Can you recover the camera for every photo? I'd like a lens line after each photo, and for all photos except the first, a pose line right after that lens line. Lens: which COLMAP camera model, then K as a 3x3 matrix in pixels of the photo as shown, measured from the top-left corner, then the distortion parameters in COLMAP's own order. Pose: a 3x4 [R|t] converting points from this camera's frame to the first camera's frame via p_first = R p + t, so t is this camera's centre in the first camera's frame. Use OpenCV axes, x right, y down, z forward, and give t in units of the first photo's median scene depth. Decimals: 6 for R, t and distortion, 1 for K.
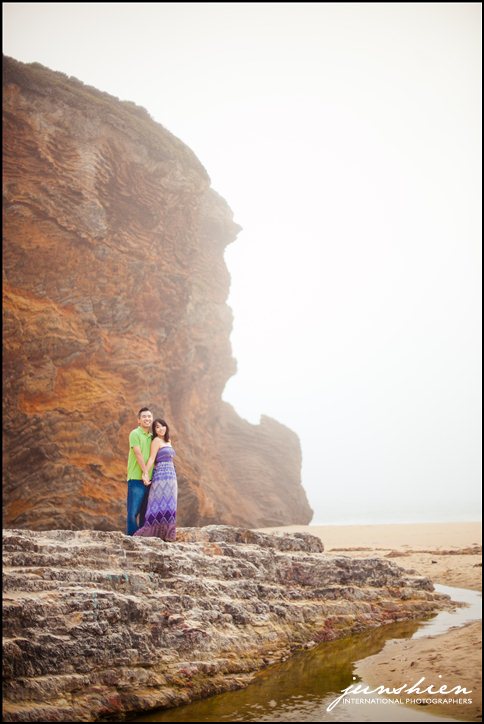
lens RADIAL K [[1042.7, 0, 246.3], [0, 1042.7, 360.0], [0, 0, 1]] dist [-0.133205, 0.000000]
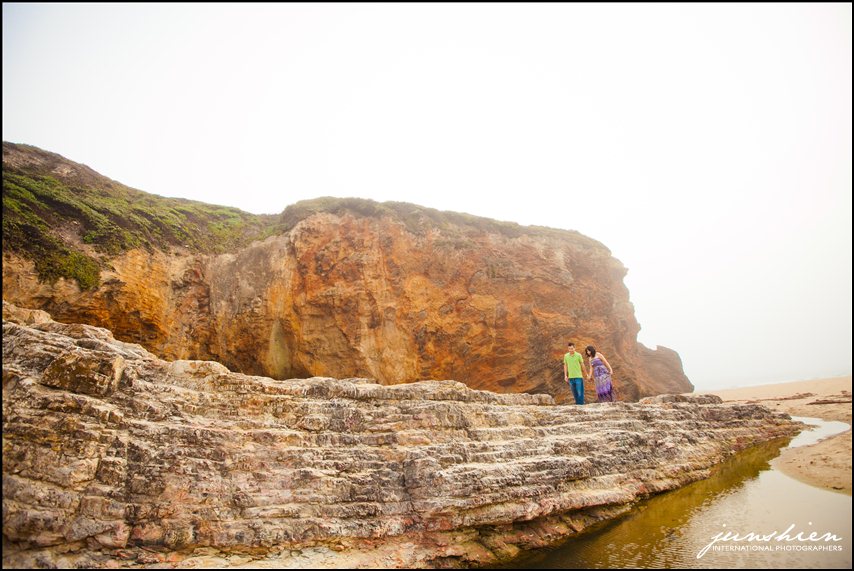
lens RADIAL K [[384.8, 0, 431.9], [0, 384.8, 284.9], [0, 0, 1]] dist [-0.042538, 0.011844]
pose [[0.866459, -0.219898, -0.448212, -0.041729], [0.150281, 0.971013, -0.185876, 0.012690], [0.476093, 0.093696, 0.874389, 0.071709]]
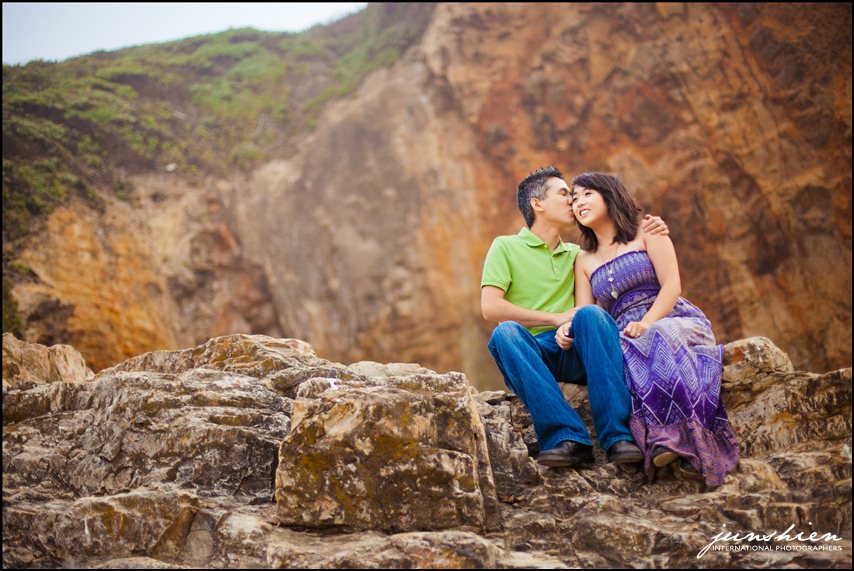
lens RADIAL K [[1230.0, 0, 431.3], [0, 1230.0, 287.2], [0, 0, 1]] dist [-0.133205, 0.000000]
pose [[0.602128, -0.375972, -0.704335, -0.239230], [0.353905, 0.916466, -0.186658, 0.000766], [0.715677, -0.136875, 0.684888, 0.038898]]
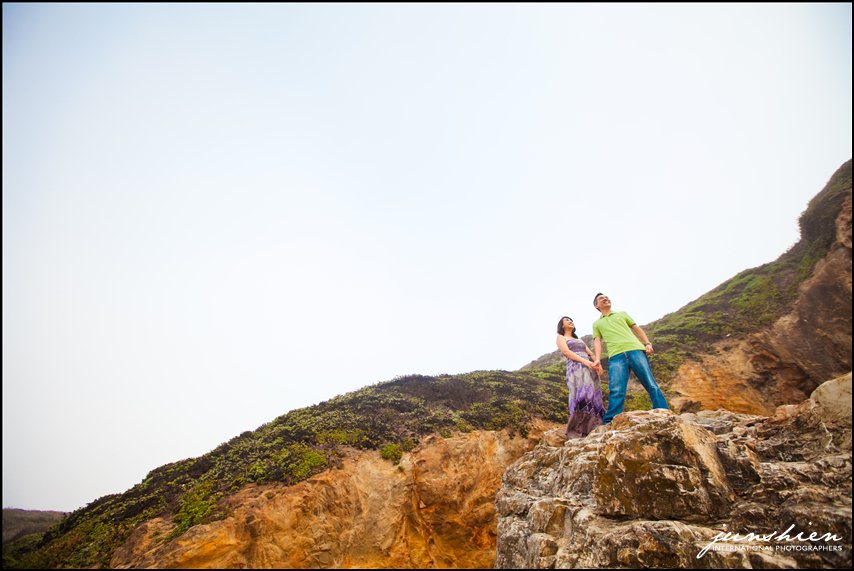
lens RADIAL K [[384.8, 0, 434.1], [0, 384.8, 286.2], [0, 0, 1]] dist [-0.042538, 0.011844]
pose [[-0.320761, -0.658236, -0.681057, -0.271744], [0.201912, 0.655003, -0.728150, 0.025461], [0.925389, -0.371075, -0.077193, 0.174294]]
